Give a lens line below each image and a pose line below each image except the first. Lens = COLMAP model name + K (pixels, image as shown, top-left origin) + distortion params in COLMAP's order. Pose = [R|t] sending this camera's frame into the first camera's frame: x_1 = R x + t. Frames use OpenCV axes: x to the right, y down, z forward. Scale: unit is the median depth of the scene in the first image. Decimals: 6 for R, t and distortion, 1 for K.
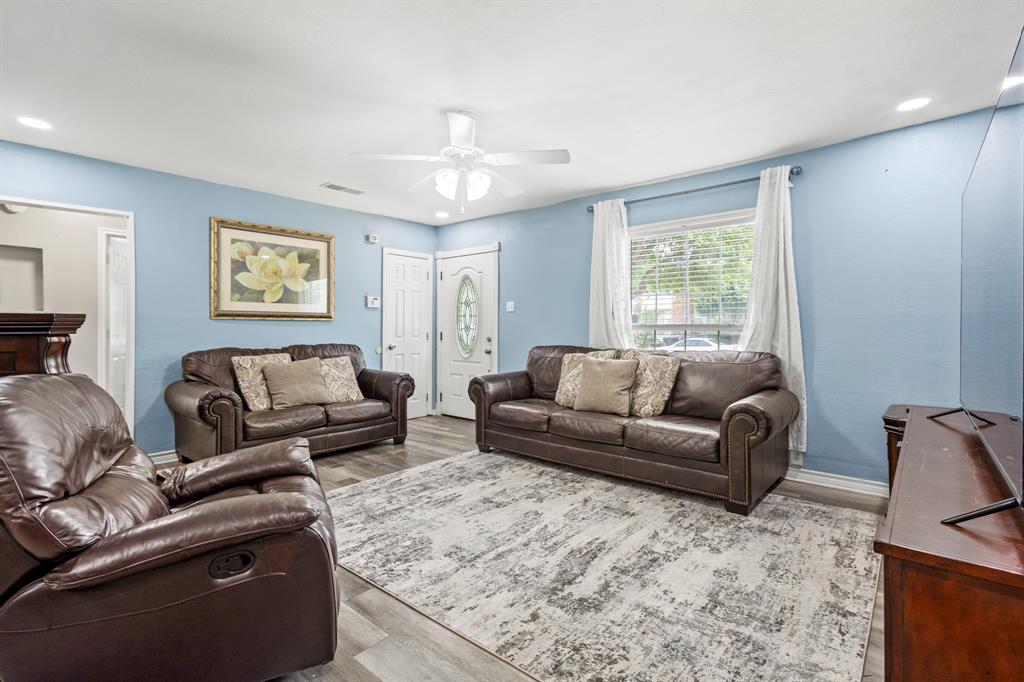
lens RADIAL K [[470.2, 0, 514.1], [0, 470.2, 332.9], [0, 0, 1]] dist [0.004169, 0.000280]
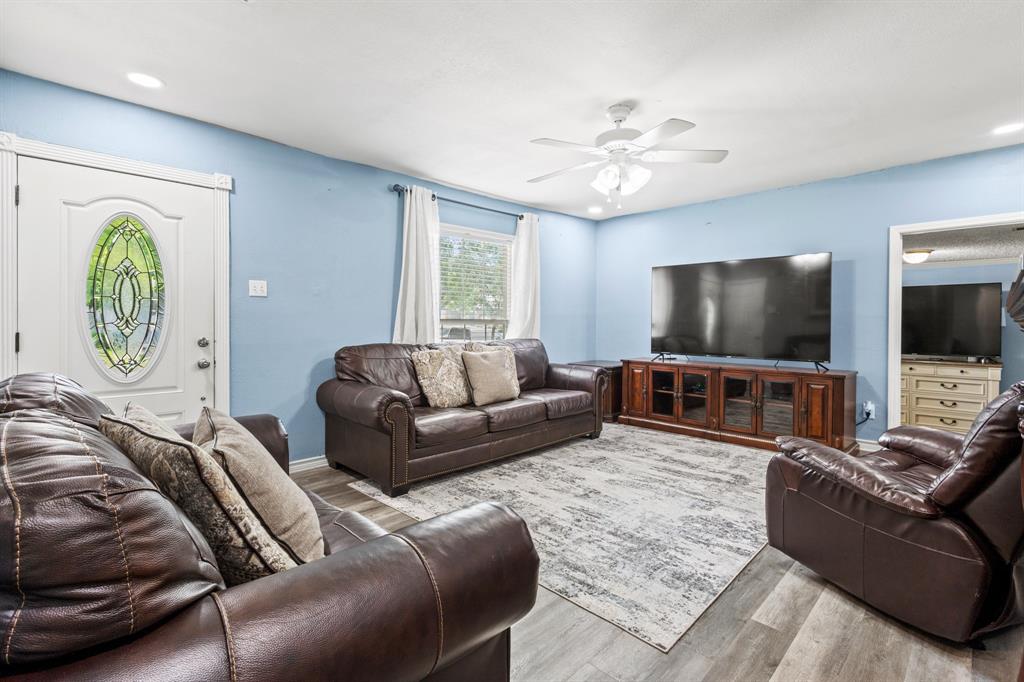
lens RADIAL K [[470.2, 0, 513.0], [0, 470.2, 332.2], [0, 0, 1]] dist [0.004169, 0.000280]
pose [[0.087954, -0.020883, 0.995906, -1.032077], [0.011045, 0.999739, 0.019988, -0.010298], [-0.996063, 0.009241, 0.088161, 1.036201]]
